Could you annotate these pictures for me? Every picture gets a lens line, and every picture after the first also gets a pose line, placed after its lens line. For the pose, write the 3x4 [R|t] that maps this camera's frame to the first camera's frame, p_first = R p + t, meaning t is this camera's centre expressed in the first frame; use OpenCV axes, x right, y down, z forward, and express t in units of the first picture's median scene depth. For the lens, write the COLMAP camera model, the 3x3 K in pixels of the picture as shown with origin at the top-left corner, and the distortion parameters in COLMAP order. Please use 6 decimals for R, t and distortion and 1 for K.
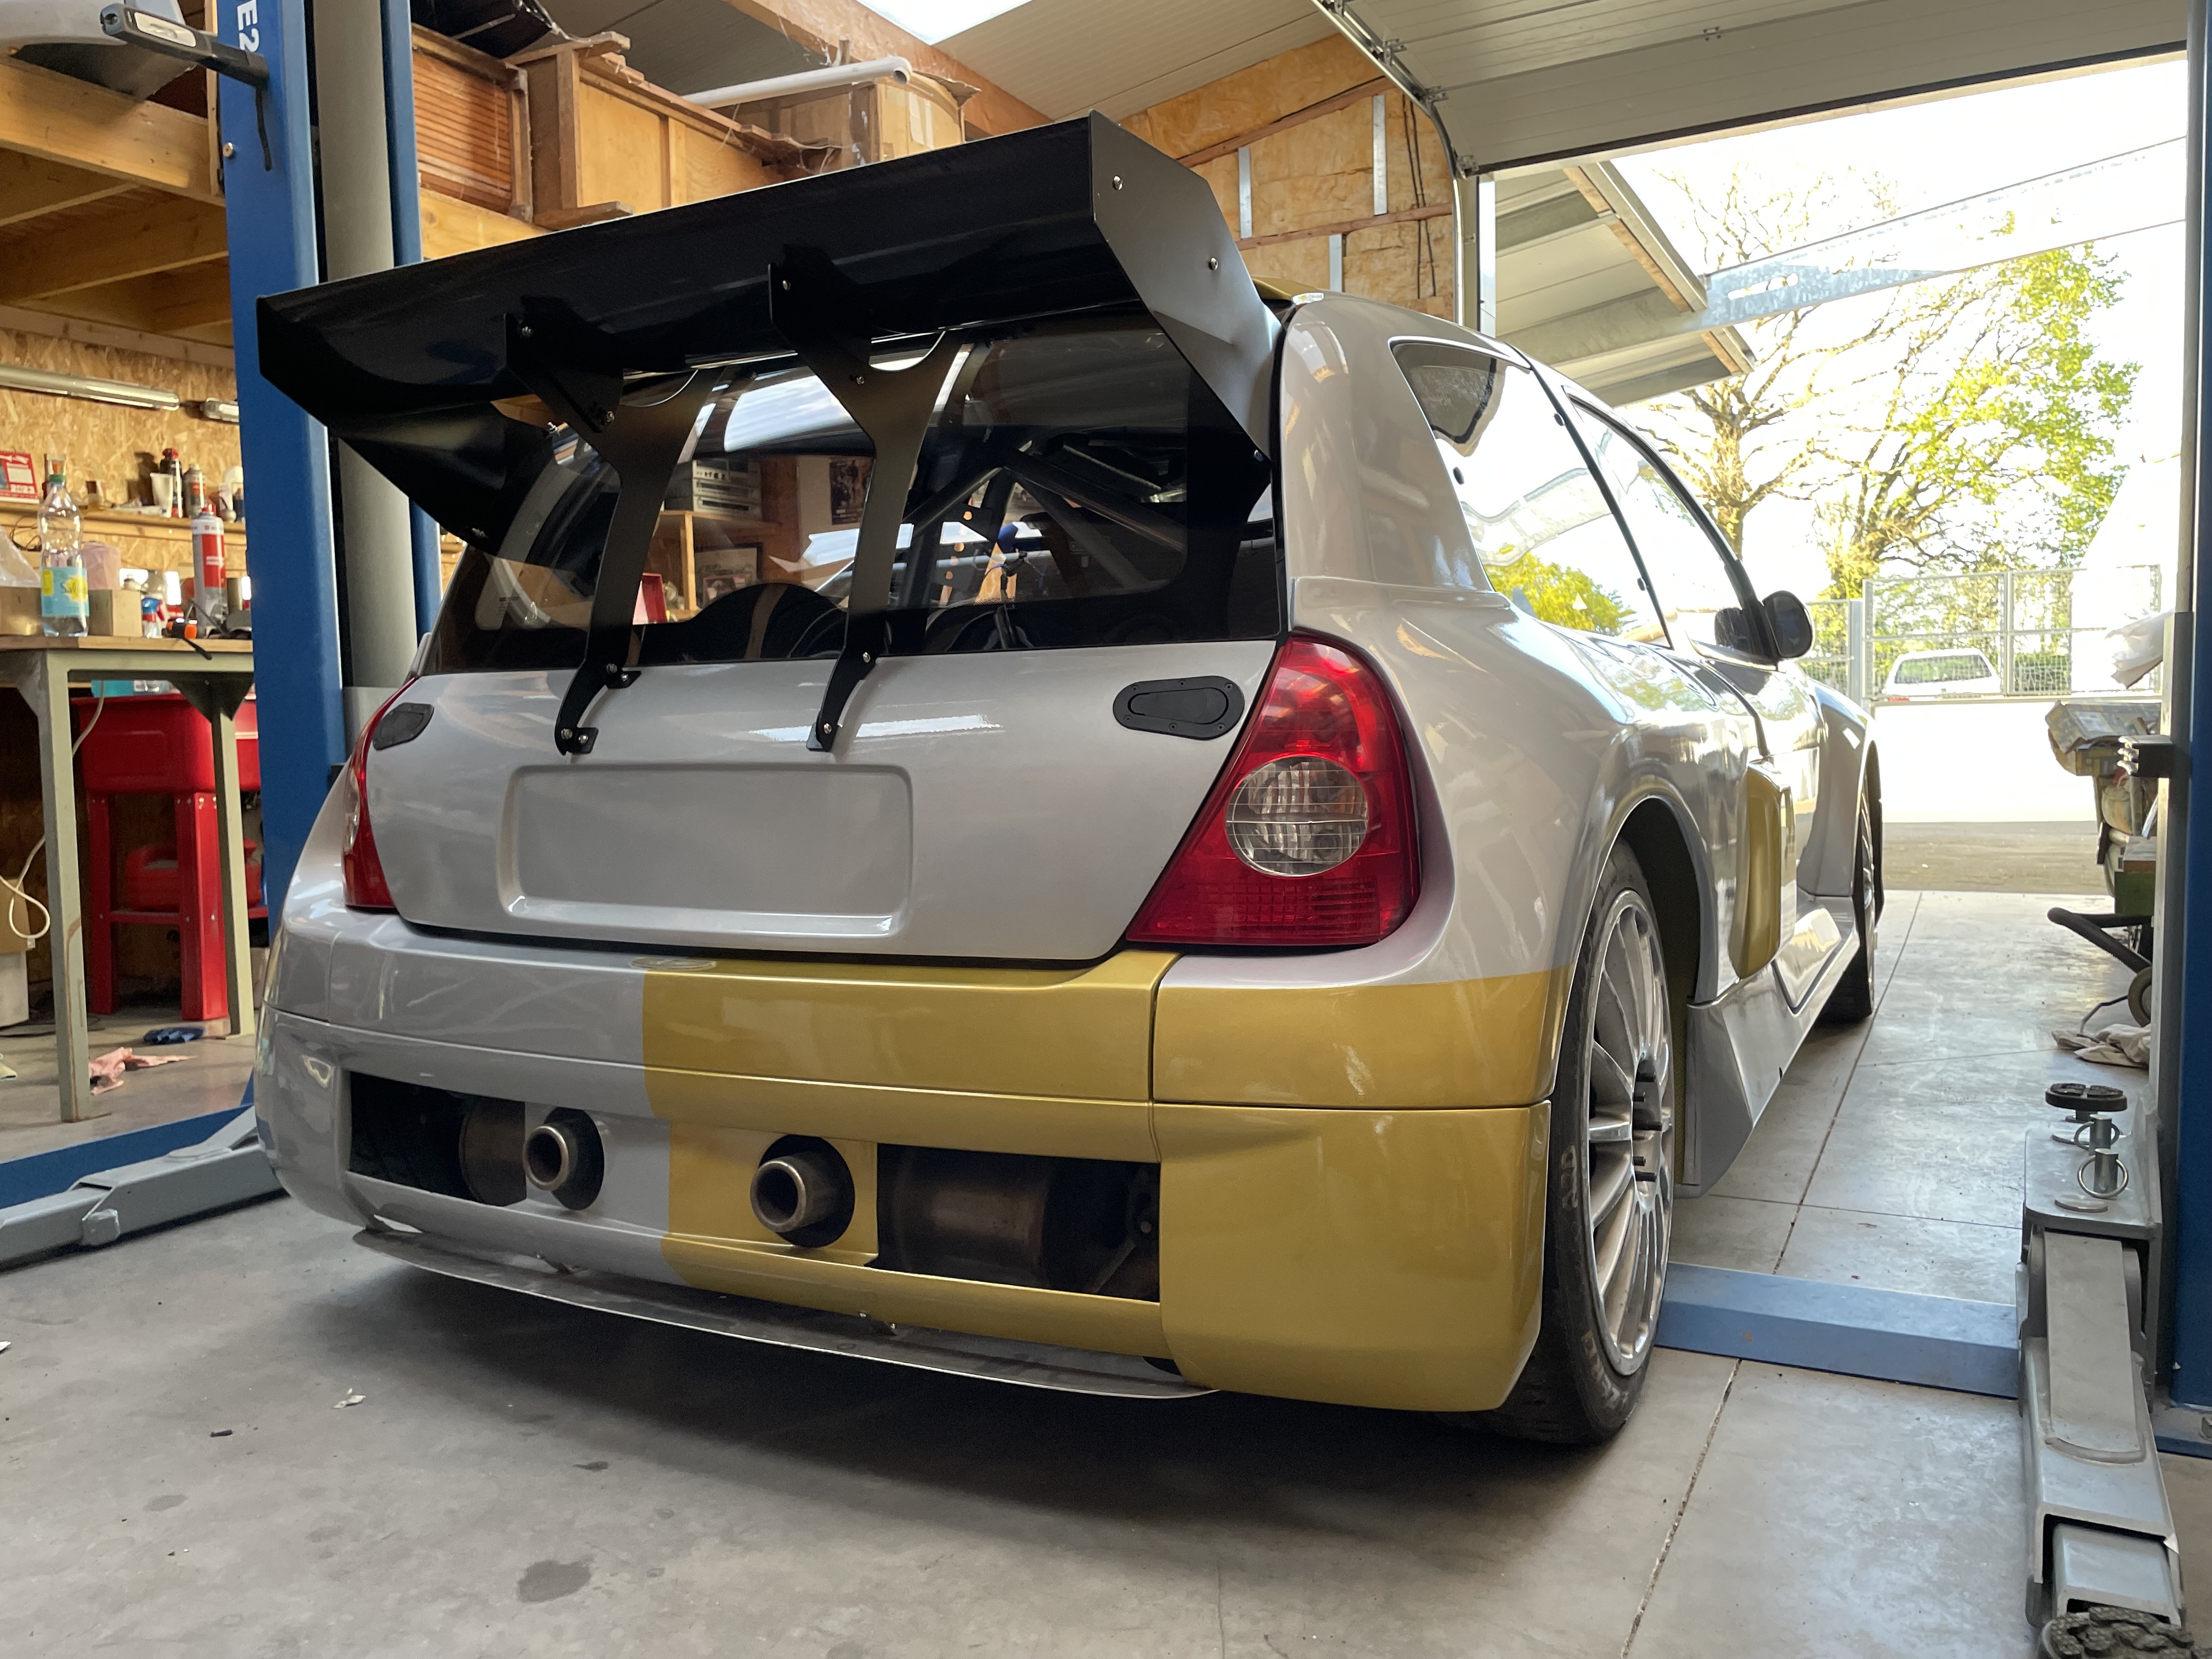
lens RADIAL K [[1650.2, 0, 1106.0], [0, 1650.2, 829.5], [0, 0, 1]] dist [0.075727, -0.101037]
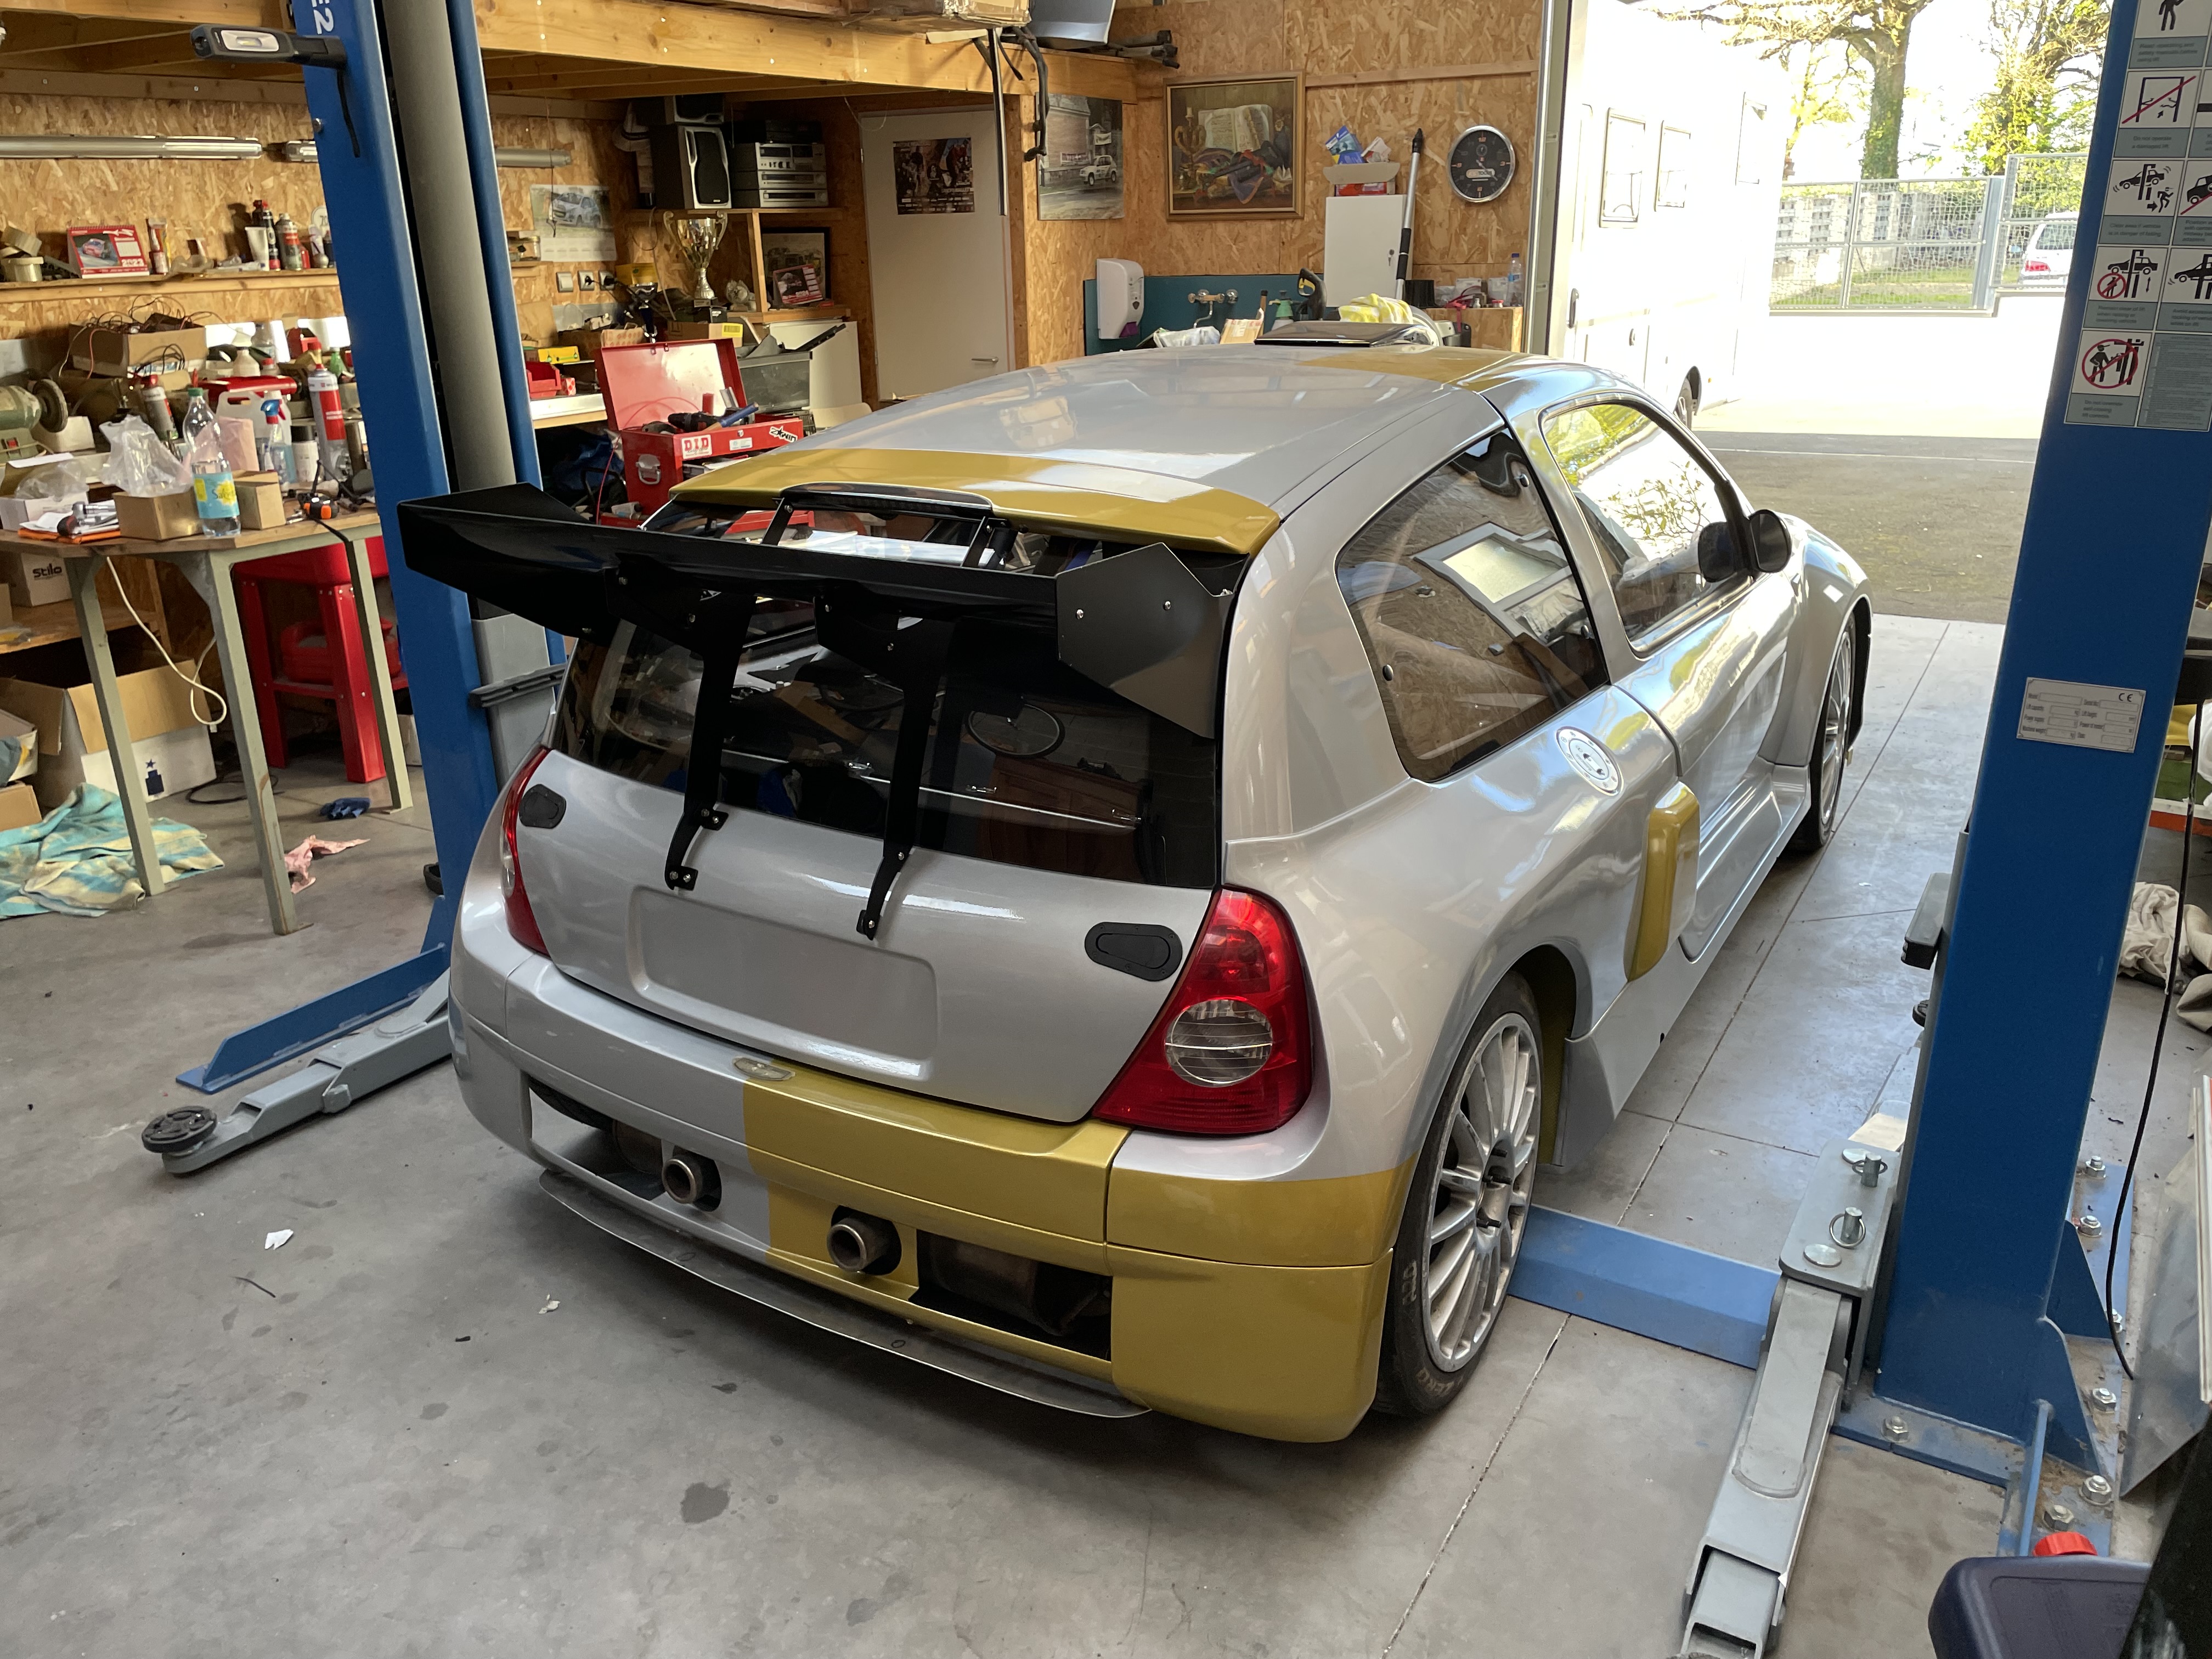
lens RADIAL K [[1640.4, 0, 1104.5], [0, 1640.4, 807.4], [0, 0, 1]] dist [0.082571, -0.106975]
pose [[0.998428, 0.021791, -0.051635, 0.071867], [-0.006924, 0.962218, 0.272193, -0.449881], [0.055615, -0.271407, 0.960856, -0.190667]]
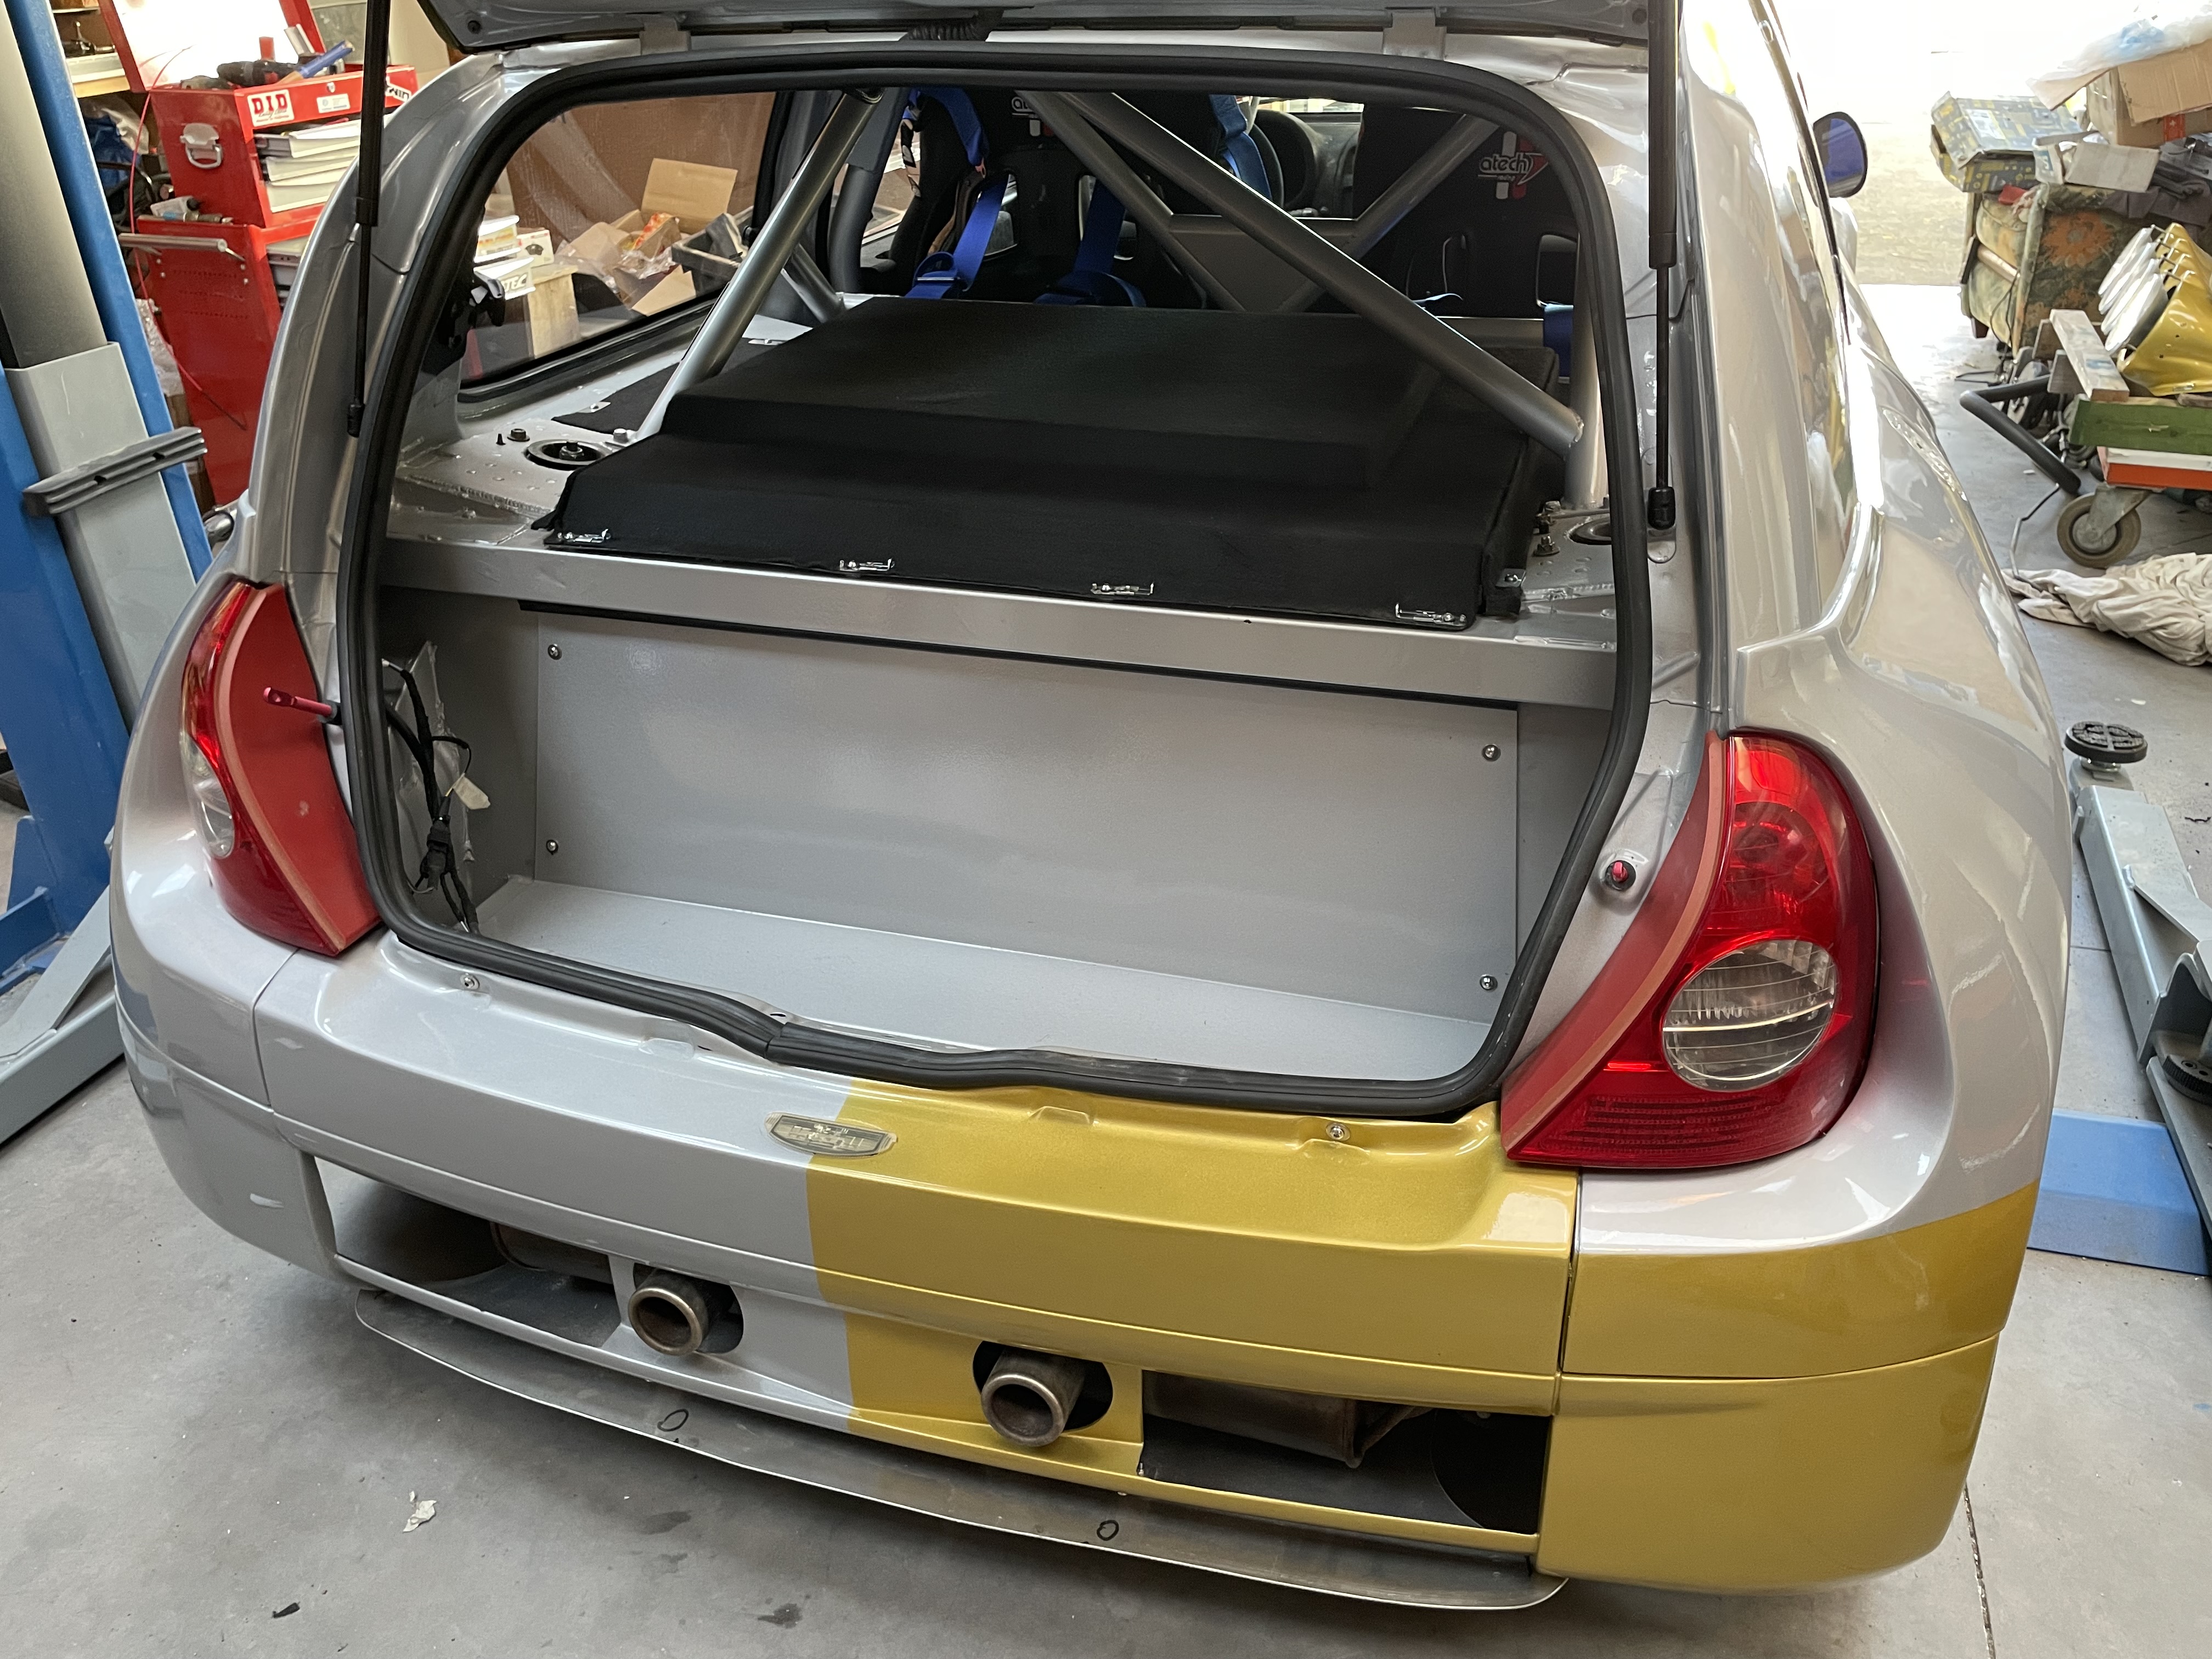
lens RADIAL K [[1640.4, 0, 1104.5], [0, 1640.4, 807.4], [0, 0, 1]] dist [0.082571, -0.106975]
pose [[0.979914, -0.098404, 0.173449, -0.235996], [0.016613, 0.907031, 0.420735, -0.332443], [-0.198725, -0.409403, 0.890448, 0.351081]]
